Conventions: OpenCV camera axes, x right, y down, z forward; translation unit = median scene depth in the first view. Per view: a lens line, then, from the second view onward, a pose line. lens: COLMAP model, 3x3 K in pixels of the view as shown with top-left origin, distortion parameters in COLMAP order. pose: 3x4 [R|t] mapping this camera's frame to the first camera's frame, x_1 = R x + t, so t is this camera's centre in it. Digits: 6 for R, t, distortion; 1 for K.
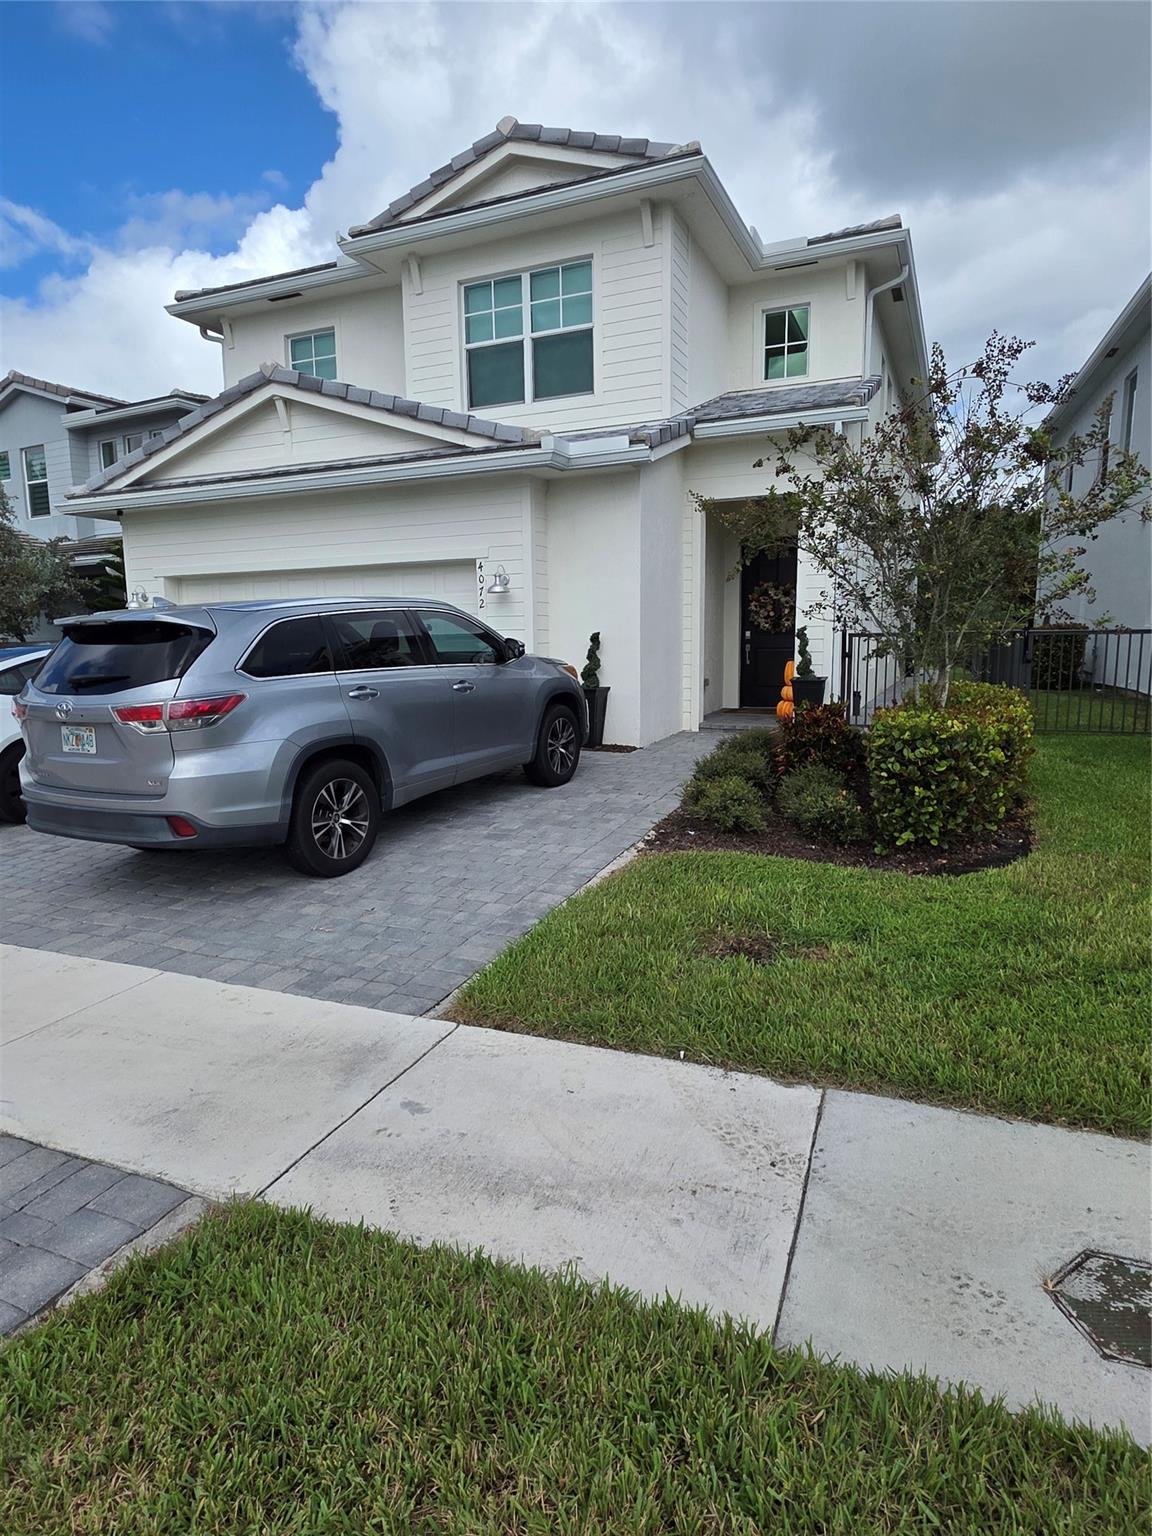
lens RADIAL K [[889.1, 0, 563.0], [0, 889.1, 767.0], [0, 0, 1]] dist [0.002135, 0.000072]
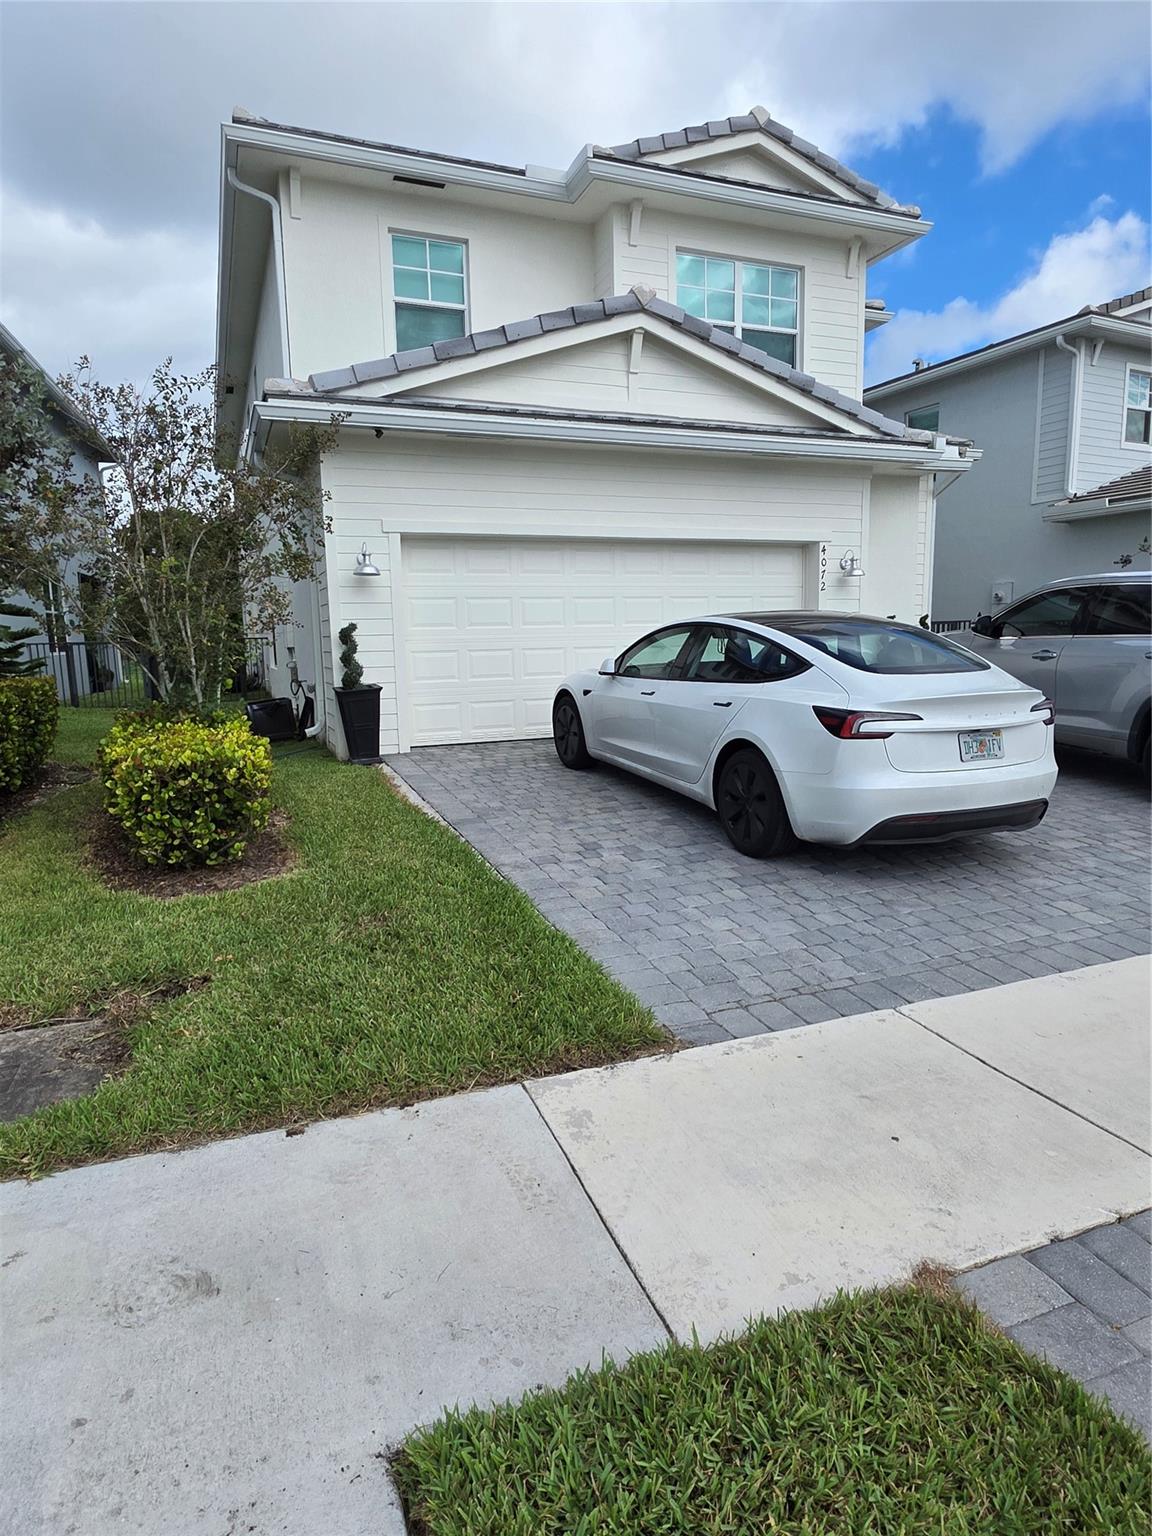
lens RADIAL K [[889.1, 0, 563.0], [0, 889.1, 767.0], [0, 0, 1]] dist [0.002135, 0.000072]
pose [[0.698465, -0.103802, 0.708076, -0.986123], [0.112136, 0.993077, 0.034968, -0.043410], [-0.706804, 0.054977, 0.705270, 0.471431]]
